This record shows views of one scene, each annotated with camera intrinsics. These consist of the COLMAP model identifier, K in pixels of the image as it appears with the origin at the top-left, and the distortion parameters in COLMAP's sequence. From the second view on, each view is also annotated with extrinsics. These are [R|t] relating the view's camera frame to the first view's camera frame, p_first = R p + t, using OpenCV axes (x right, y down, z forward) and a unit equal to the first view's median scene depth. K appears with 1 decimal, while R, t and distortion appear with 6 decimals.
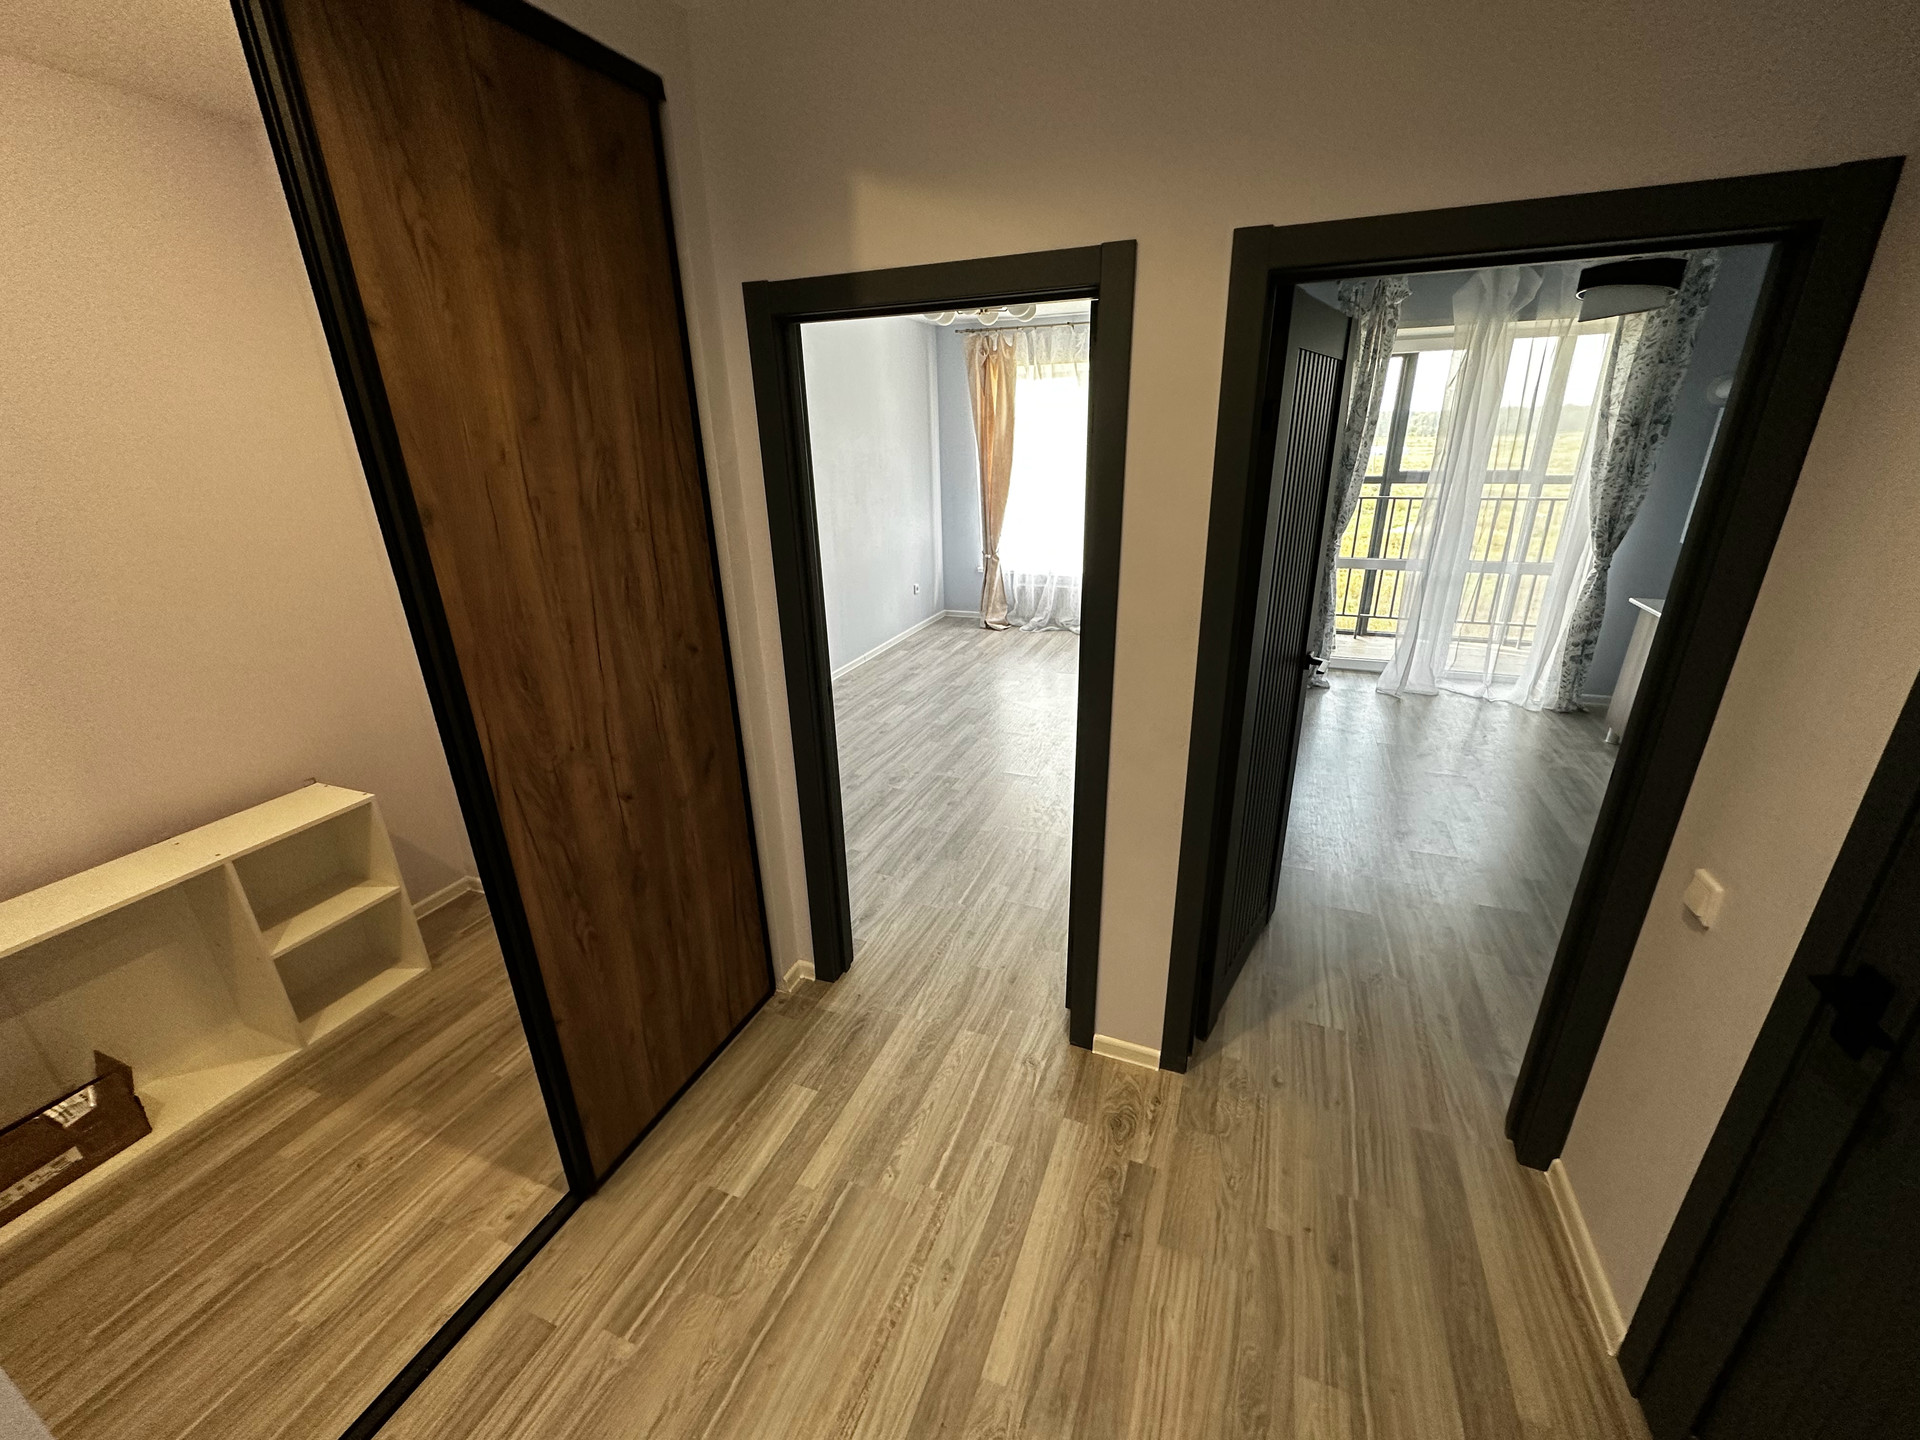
lens RADIAL K [[762.9, 0, 959.3], [0, 762.9, 723.4], [0, 0, 1]] dist [-0.001978, -0.000230]
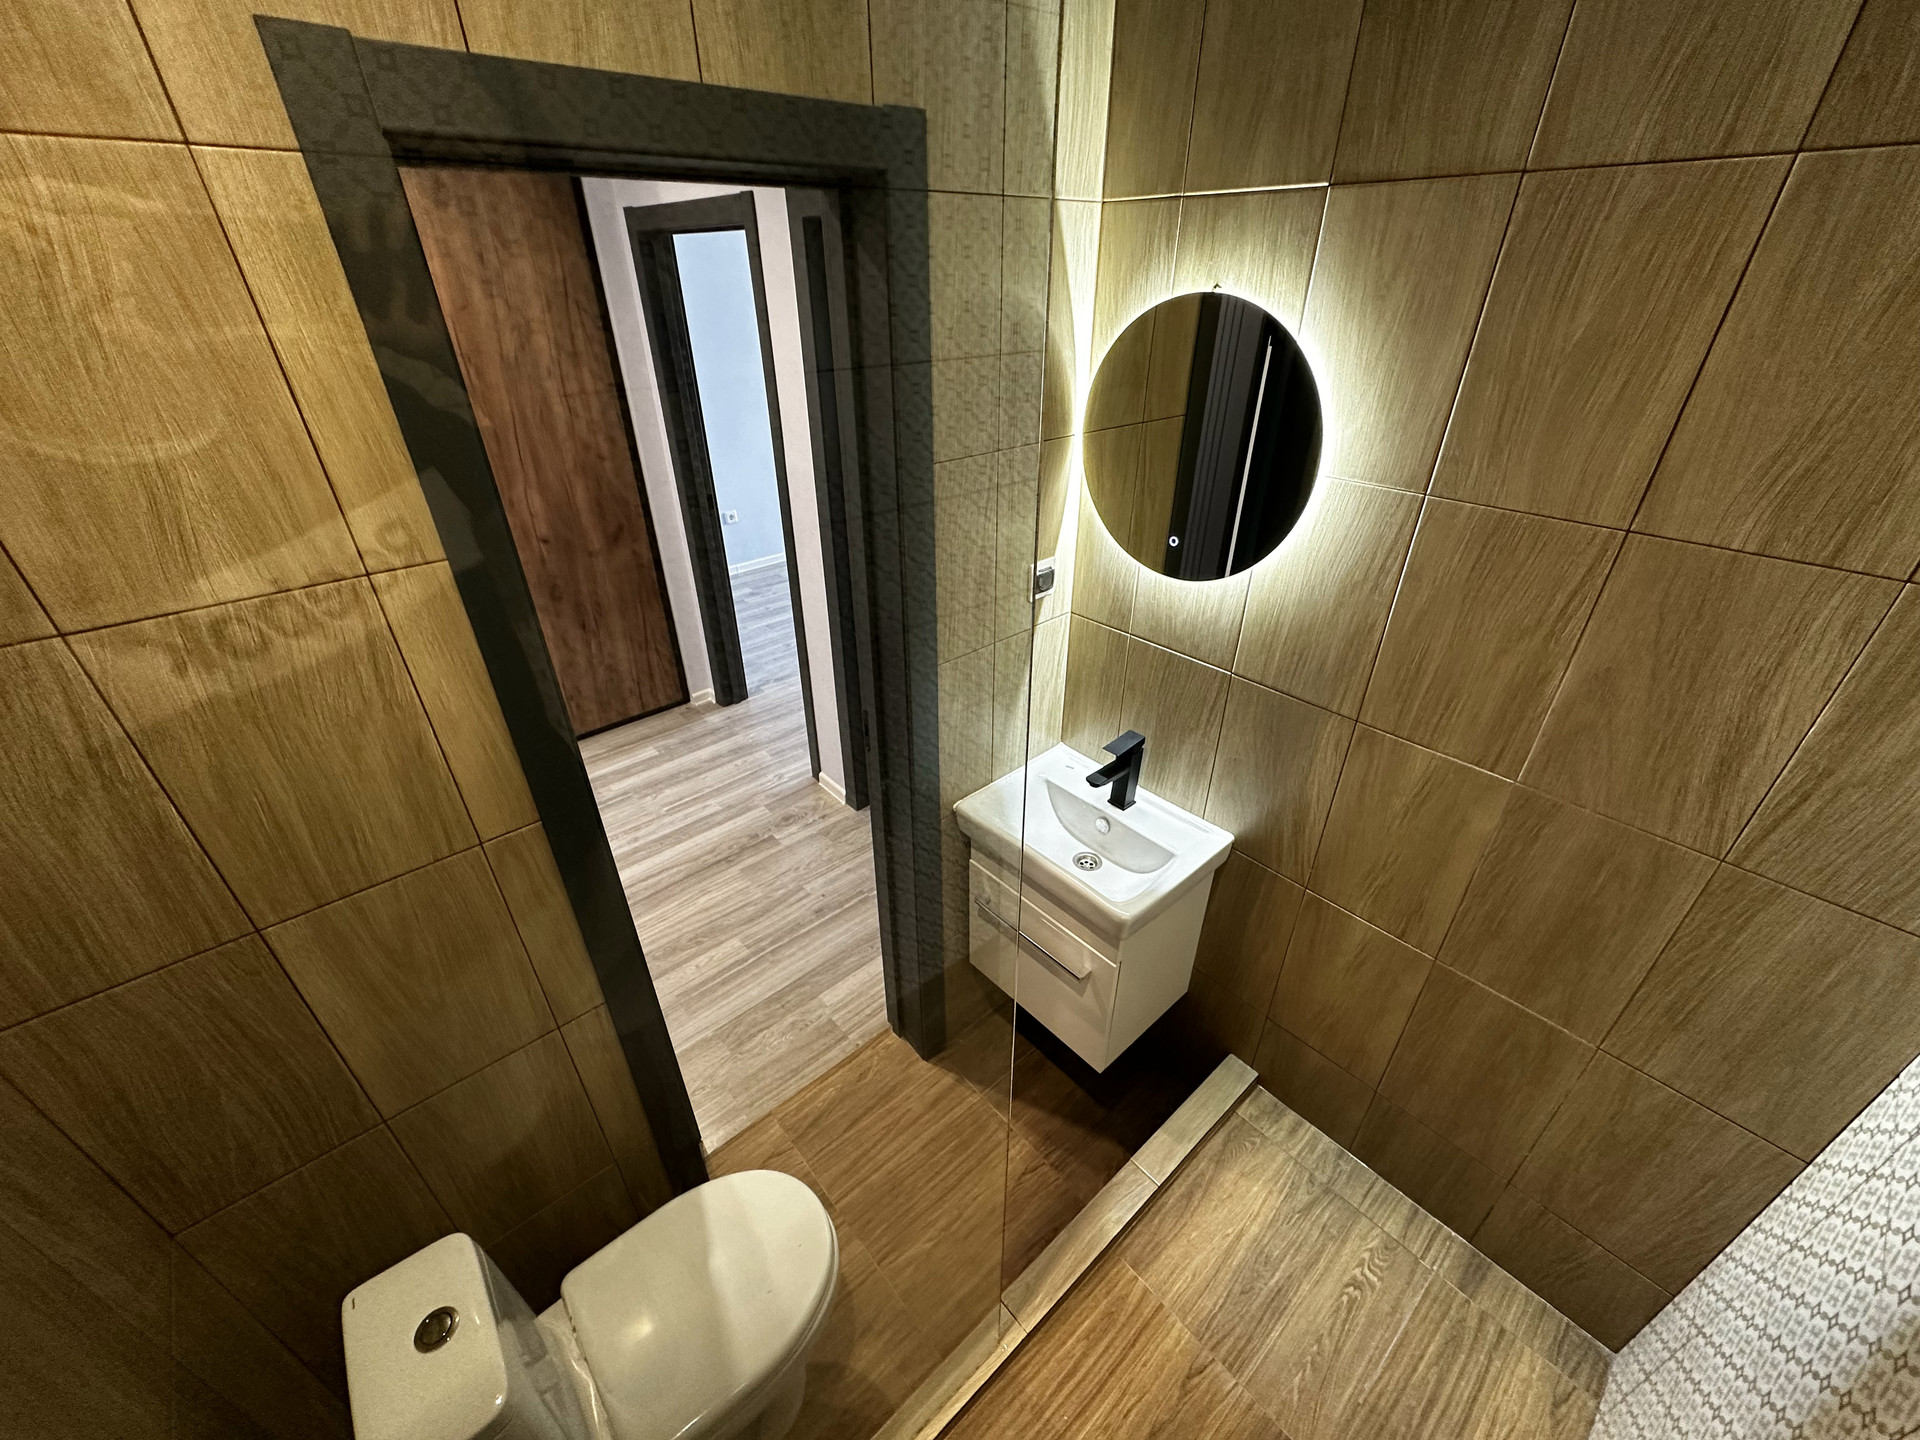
lens RADIAL K [[762.9, 0, 959.3], [0, 762.9, 723.4], [0, 0, 1]] dist [-0.001978, -0.000230]
pose [[0.892553, 0.246357, -0.377699, 1.067034], [-0.174016, 0.960871, 0.215511, -0.039333], [0.416013, -0.126629, 0.900499, -0.196378]]
